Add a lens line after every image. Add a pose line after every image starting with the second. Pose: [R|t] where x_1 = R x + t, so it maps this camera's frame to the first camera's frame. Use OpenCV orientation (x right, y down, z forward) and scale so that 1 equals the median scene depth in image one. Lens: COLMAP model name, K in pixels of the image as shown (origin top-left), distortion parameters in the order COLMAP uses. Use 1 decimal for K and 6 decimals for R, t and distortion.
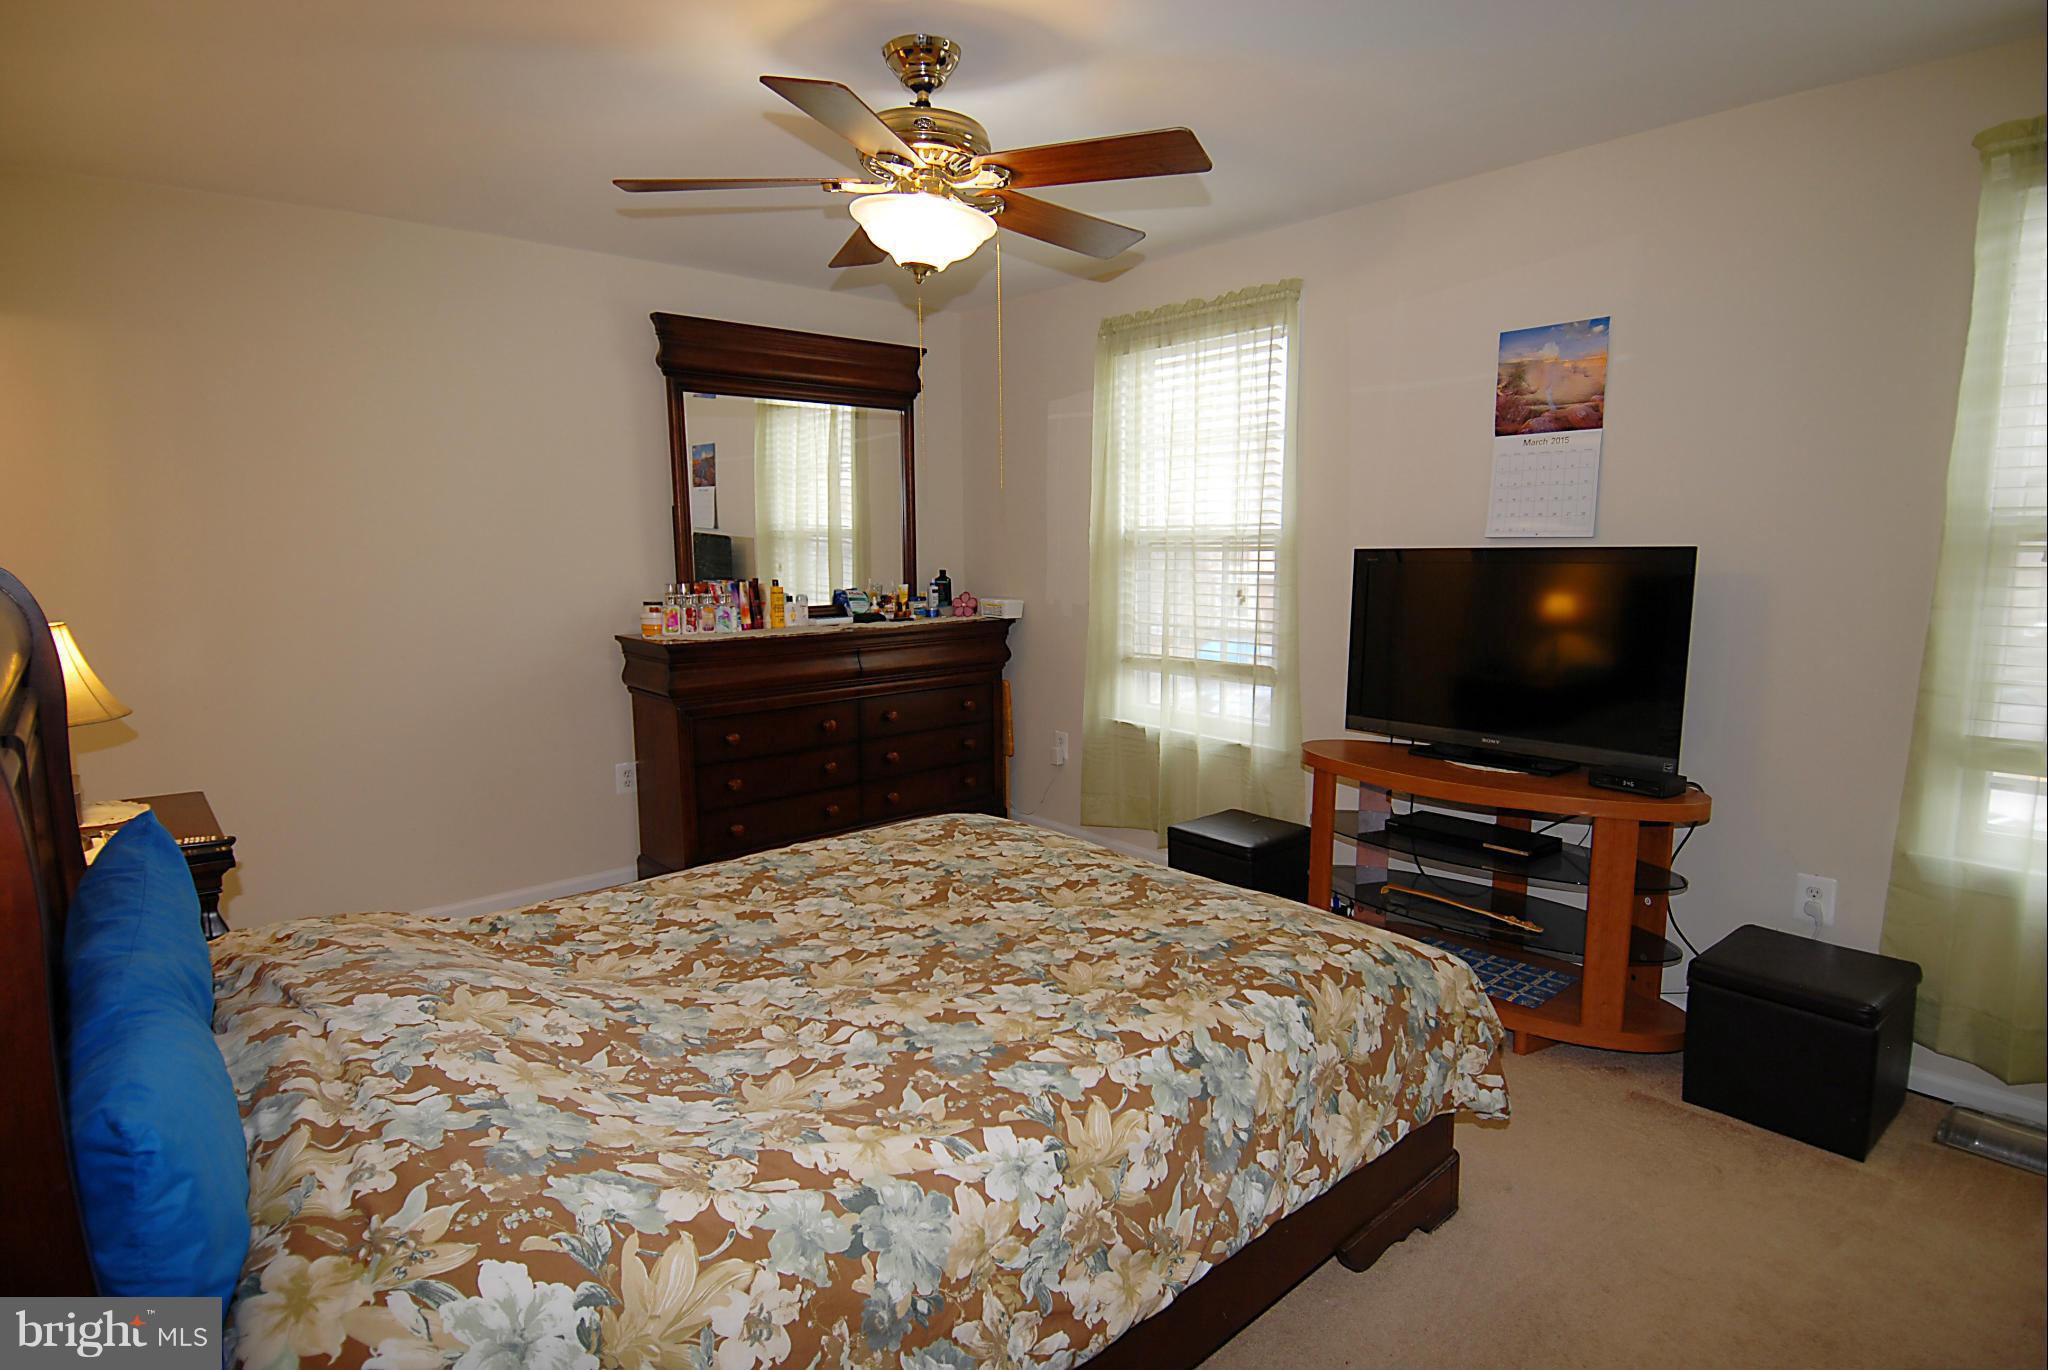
lens RADIAL K [[1069.9, 0, 1018.6], [0, 1069.9, 691.3], [0, 0, 1]] dist [0.049667, -0.053261]
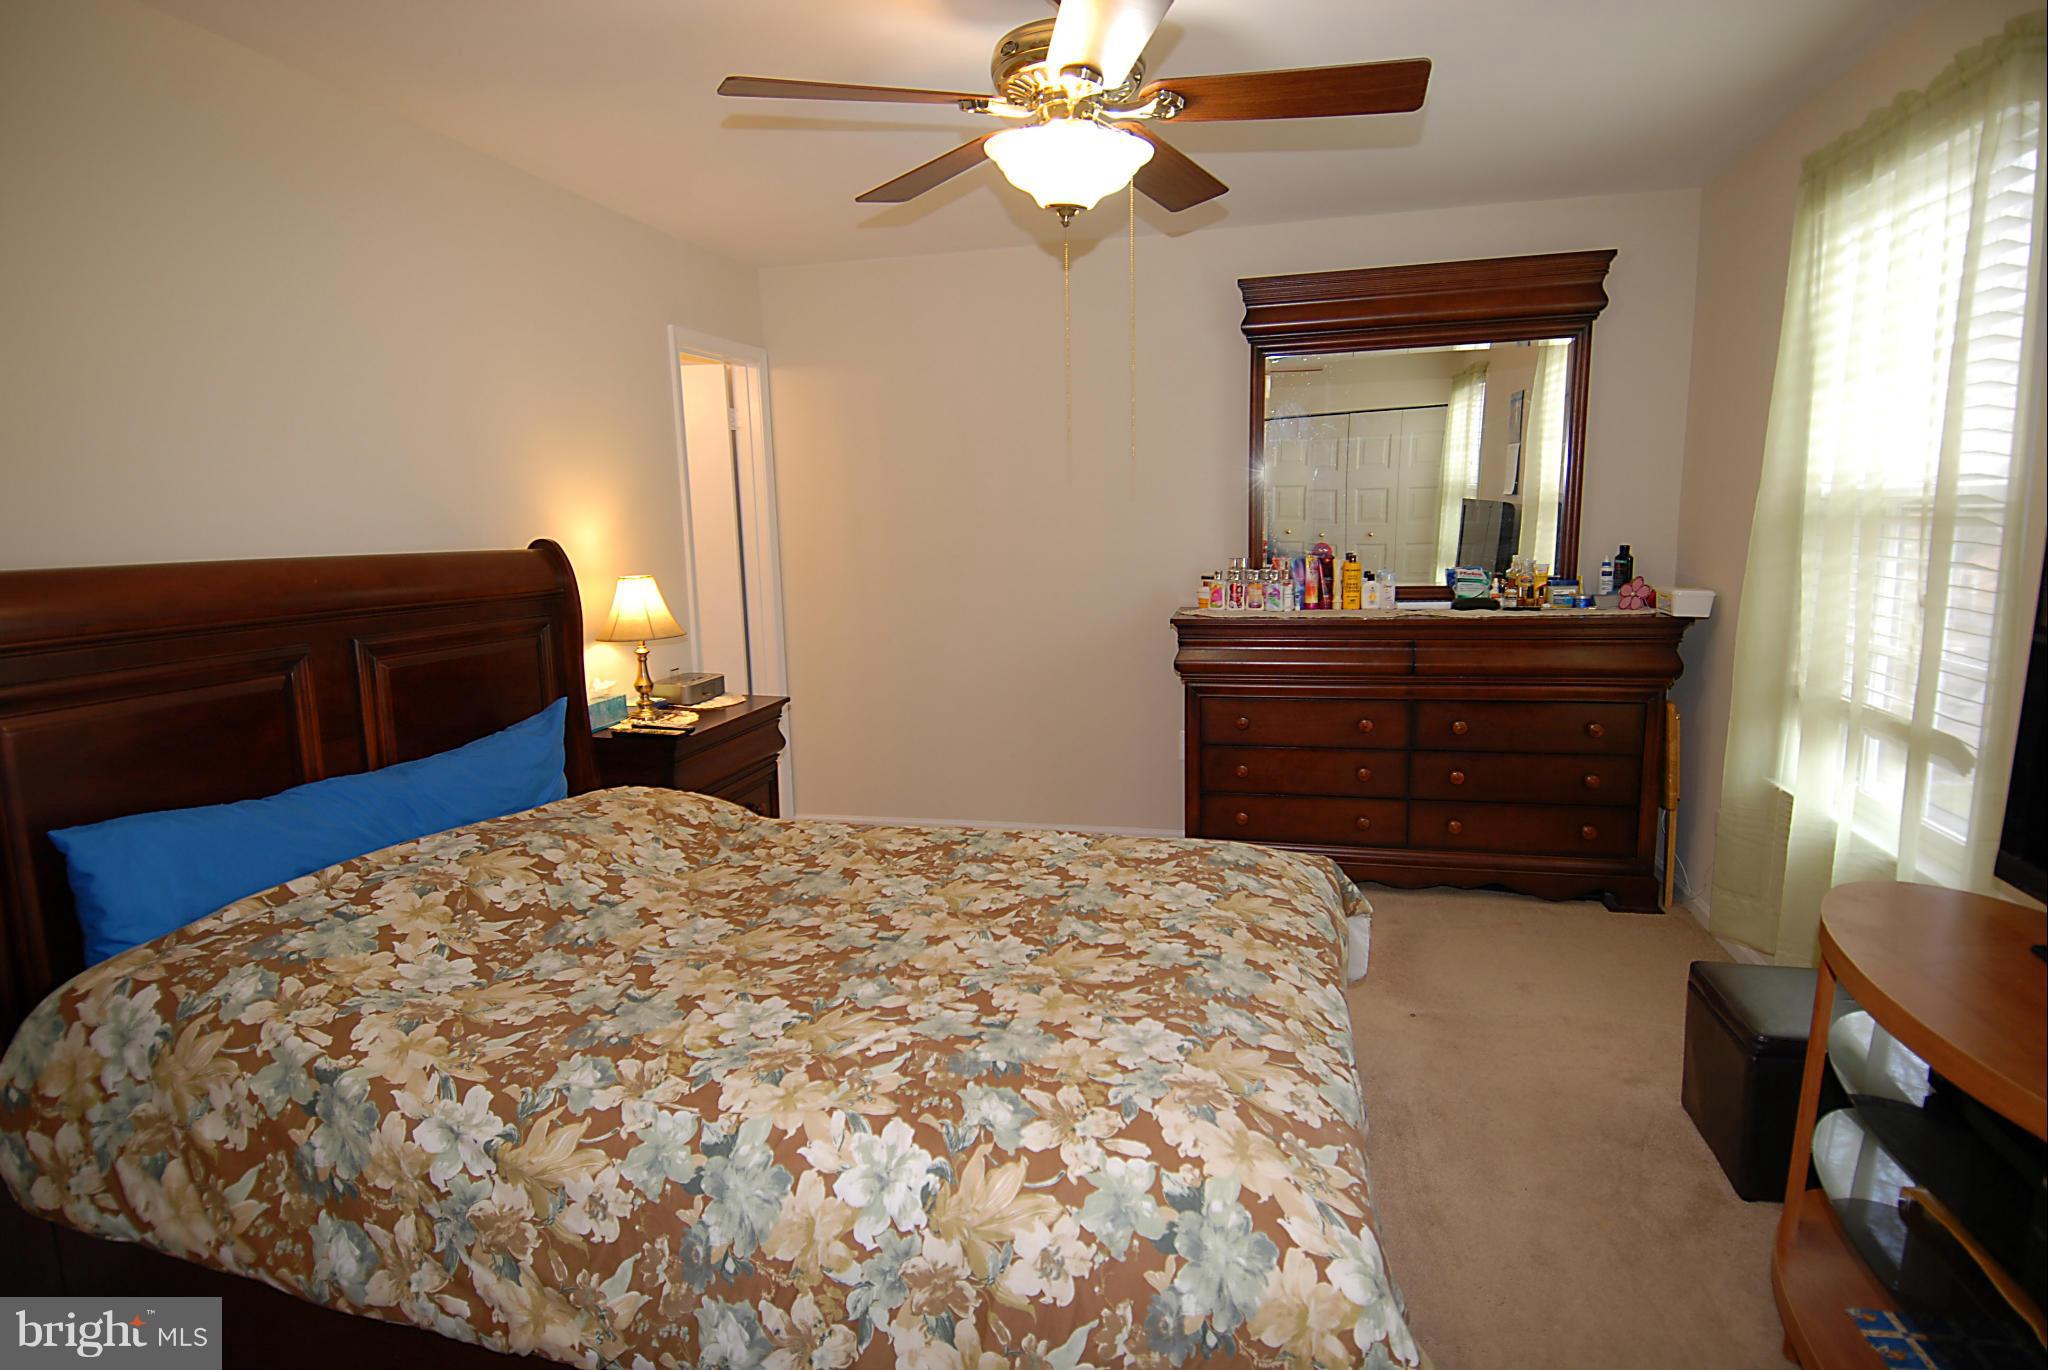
lens RADIAL K [[1069.9, 0, 1018.6], [0, 1069.9, 691.3], [0, 0, 1]] dist [0.049667, -0.053261]
pose [[0.578608, 0.127769, -0.805536, 0.623880], [-0.099480, 0.991335, 0.085784, -0.073056], [0.809516, 0.030499, 0.586305, 0.452970]]
